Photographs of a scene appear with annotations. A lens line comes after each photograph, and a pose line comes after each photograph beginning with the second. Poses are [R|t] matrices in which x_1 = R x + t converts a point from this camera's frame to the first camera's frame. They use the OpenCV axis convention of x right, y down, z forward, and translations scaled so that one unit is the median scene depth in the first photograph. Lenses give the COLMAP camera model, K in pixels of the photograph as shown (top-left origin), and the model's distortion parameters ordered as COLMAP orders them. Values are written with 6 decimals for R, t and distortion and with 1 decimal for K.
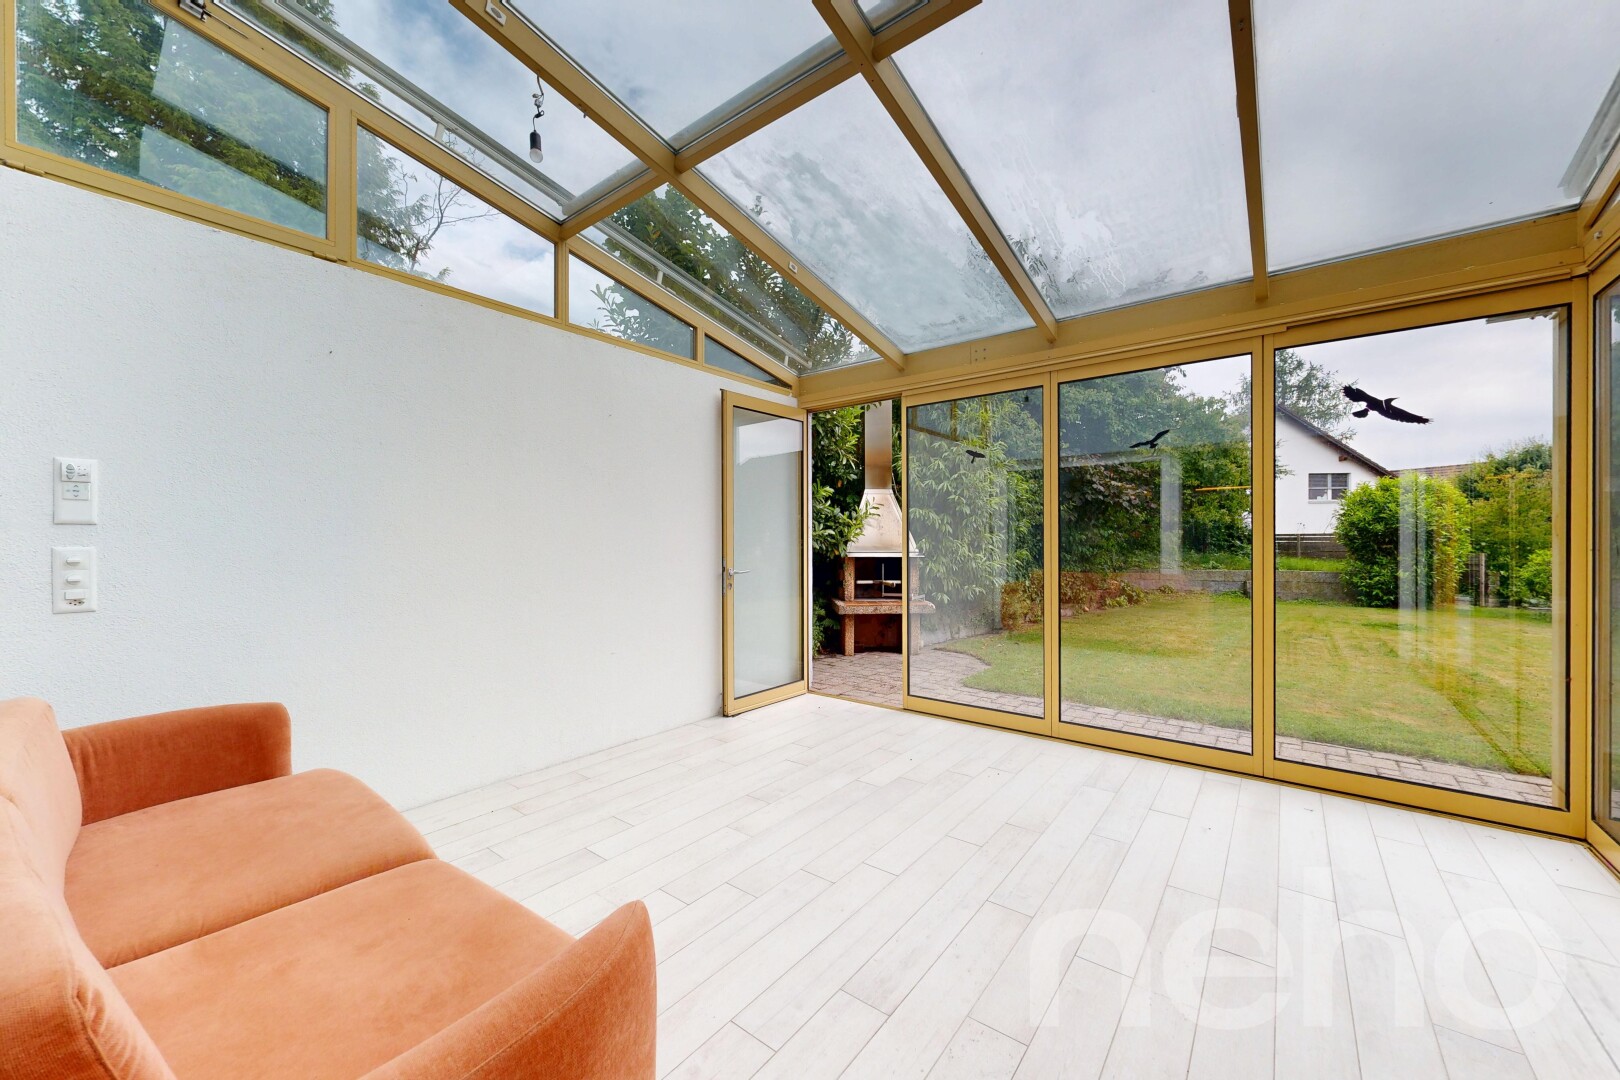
lens RADIAL K [[604.2, 0, 808.5], [0, 604.2, 543.0], [0, 0, 1]] dist [-0.000426, 0.000053]
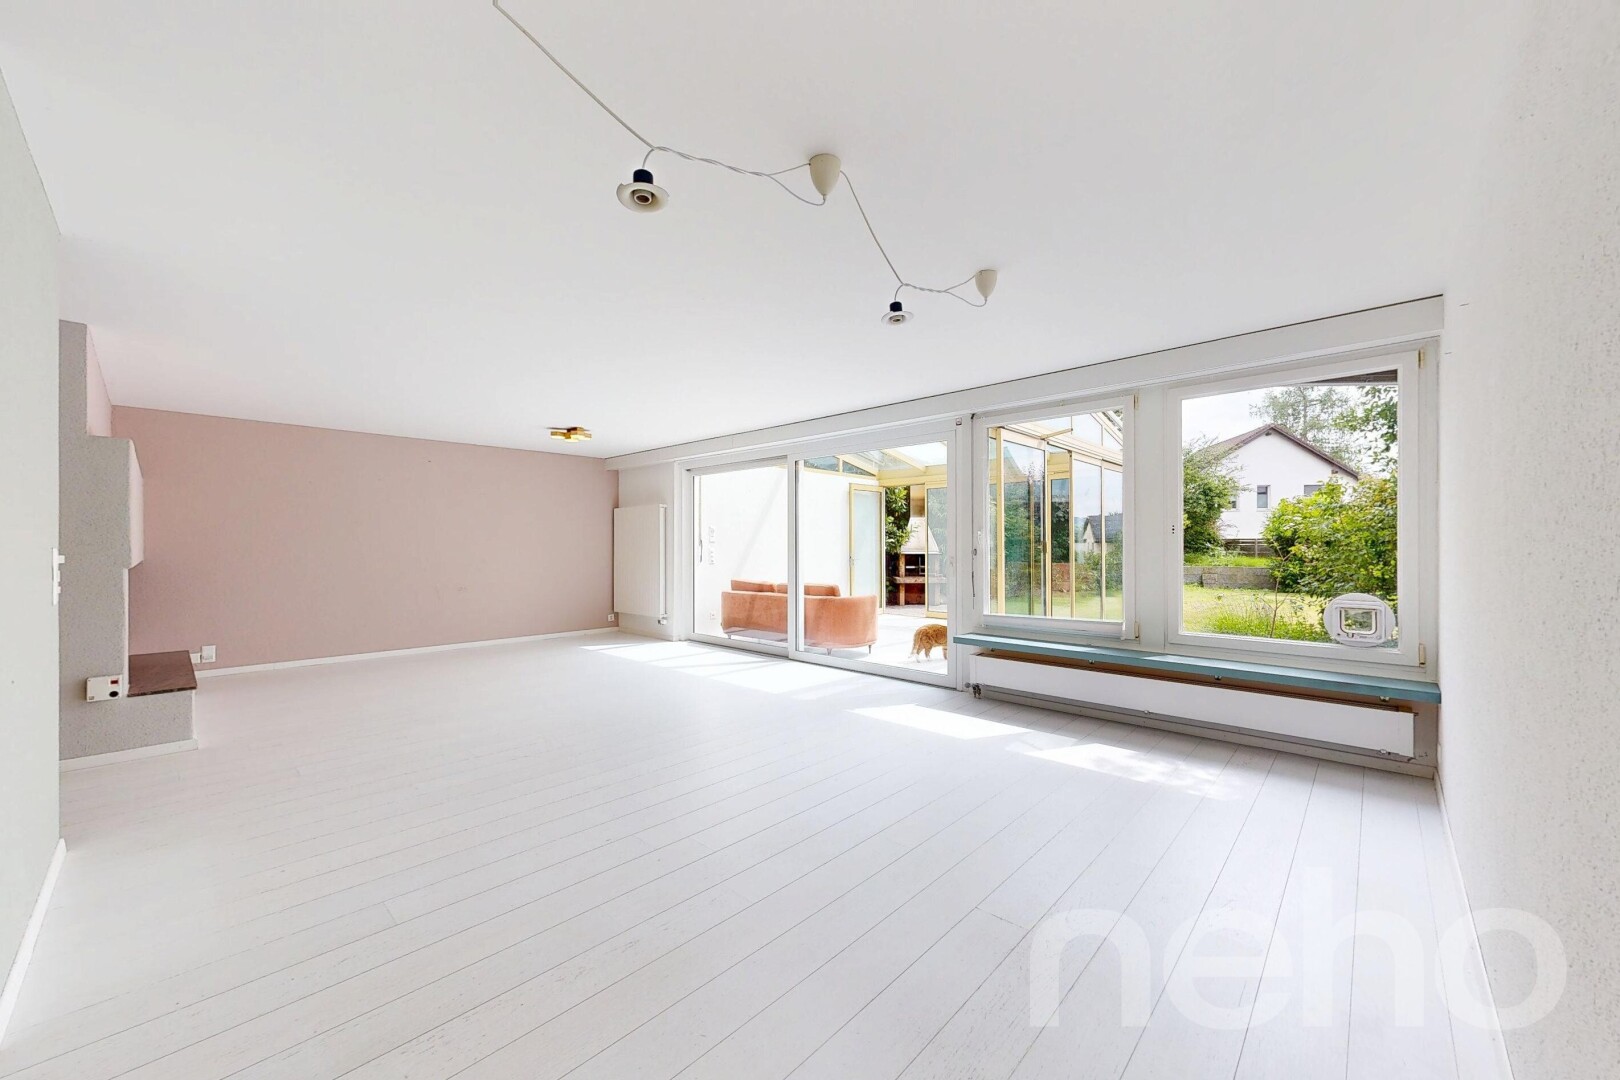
lens RADIAL K [[604.2, 0, 808.5], [0, 604.2, 543.0], [0, 0, 1]] dist [-0.000426, 0.000053]
pose [[0.996749, 0.000216, -0.080571, -0.072520], [-0.000459, 0.999995, -0.002990, -0.003806], [0.080570, 0.003017, 0.996744, -0.913743]]
